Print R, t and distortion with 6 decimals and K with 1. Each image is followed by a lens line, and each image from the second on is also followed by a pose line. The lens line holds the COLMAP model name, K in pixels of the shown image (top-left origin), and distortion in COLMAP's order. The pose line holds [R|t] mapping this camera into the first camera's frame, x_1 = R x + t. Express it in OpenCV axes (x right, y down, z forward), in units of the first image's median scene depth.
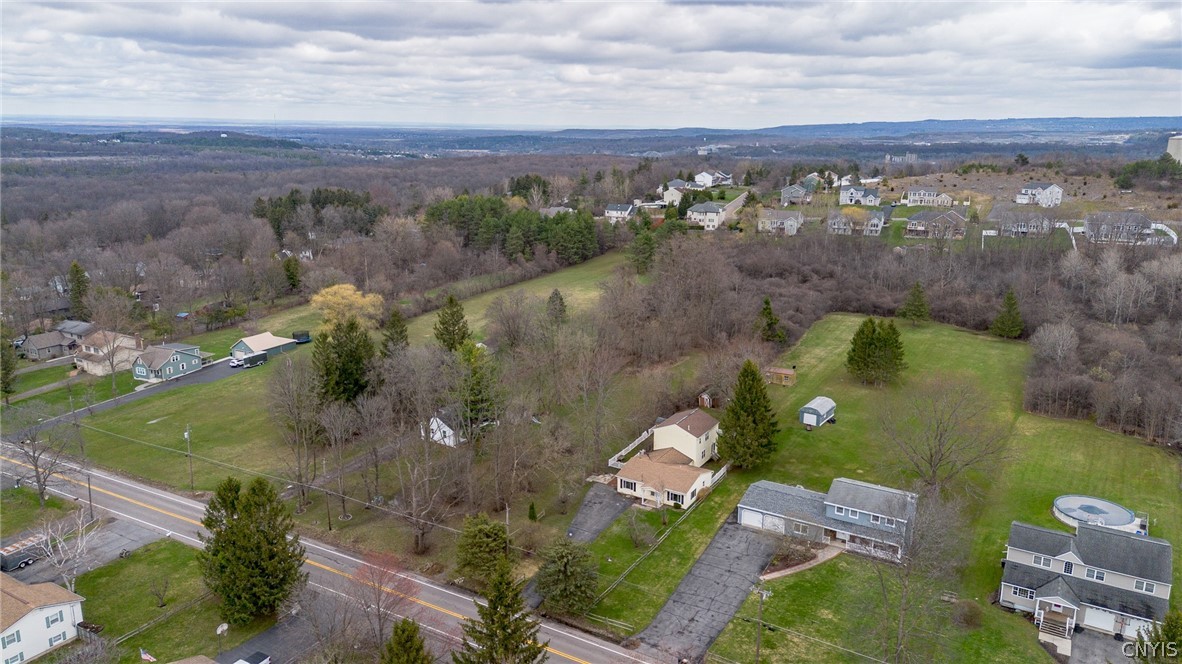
lens RADIAL K [[830.1, 0, 590.6], [0, 830.1, 329.9], [0, 0, 1]] dist [0.071565, -0.038387]
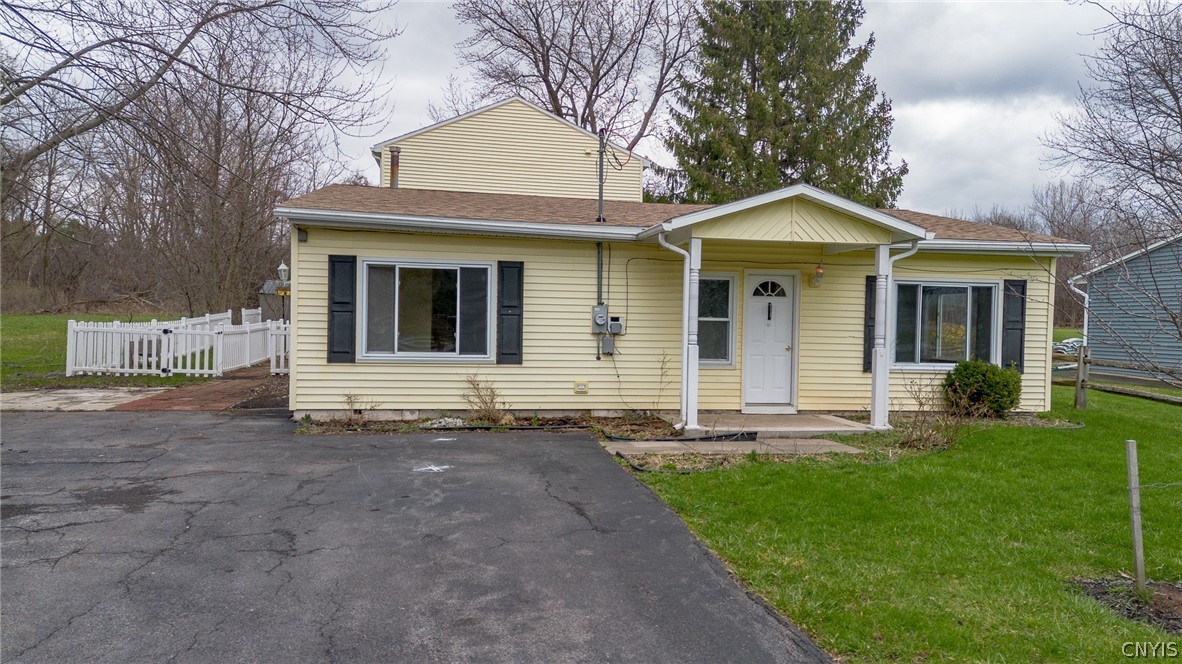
lens RADIAL K [[830.1, 0, 593.3], [0, 830.1, 330.6], [0, 0, 1]] dist [0.071565, -0.038387]
pose [[0.764428, 0.005323, 0.644687, -0.000503], [0.140894, 0.974416, -0.175108, 0.128964], [-0.629126, 0.224690, 0.744121, 0.571645]]
